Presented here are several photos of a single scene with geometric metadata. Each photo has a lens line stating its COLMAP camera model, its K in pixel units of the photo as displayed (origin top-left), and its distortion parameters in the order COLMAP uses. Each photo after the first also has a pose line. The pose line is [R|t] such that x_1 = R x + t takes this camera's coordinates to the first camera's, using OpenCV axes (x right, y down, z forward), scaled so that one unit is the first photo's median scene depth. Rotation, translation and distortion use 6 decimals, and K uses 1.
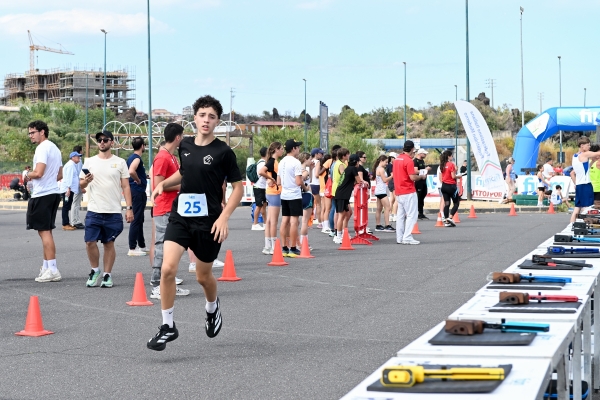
lens RADIAL K [[1030.9, 0, 355.6], [0, 1030.9, 198.4], [0, 0, 1]] dist [-0.027447, 0.106230]
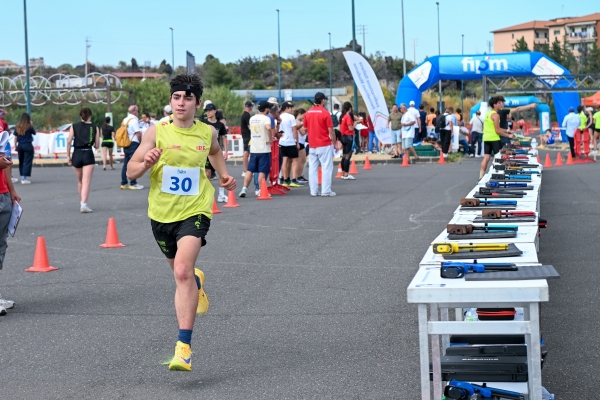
lens RADIAL K [[1264.6, 0, 249.6], [0, 1264.6, 94.9], [0, 0, 1]] dist [0.020860, 0.018247]
pose [[0.996793, -0.012916, 0.078974, -0.066732], [0.016819, 0.998659, -0.048965, 0.003385], [-0.078235, 0.050137, 0.995673, -0.152664]]
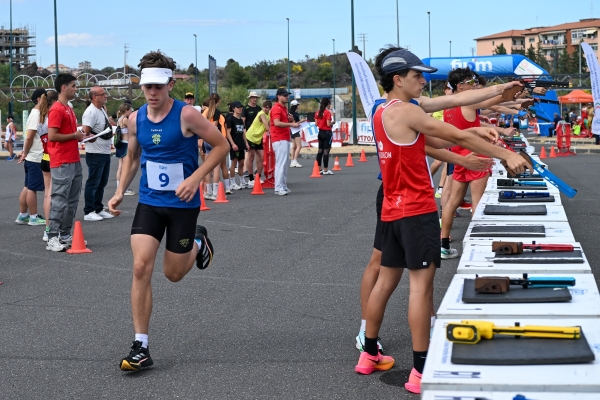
lens RADIAL K [[918.3, 0, 256.1], [0, 918.3, 133.0], [0, 0, 1]] dist [0.001398, -0.021936]
pose [[0.998866, -0.012939, 0.045814, -0.029055], [0.013422, 0.999857, -0.010248, -0.001696], [-0.045674, 0.010851, 0.998897, 0.029556]]
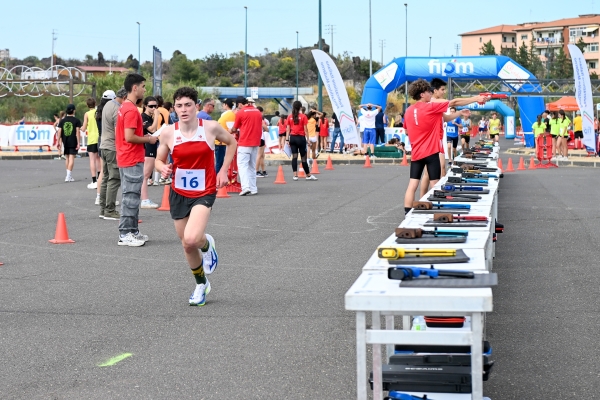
lens RADIAL K [[1253.1, 0, 257.5], [0, 1253.1, 91.4], [0, 0, 1]] dist [0.027914, -0.063160]
pose [[0.994391, 0.011673, 0.105118, -0.057714], [-0.006409, 0.998715, -0.050280, 0.003549], [-0.105569, 0.049325, 0.993188, -0.138397]]
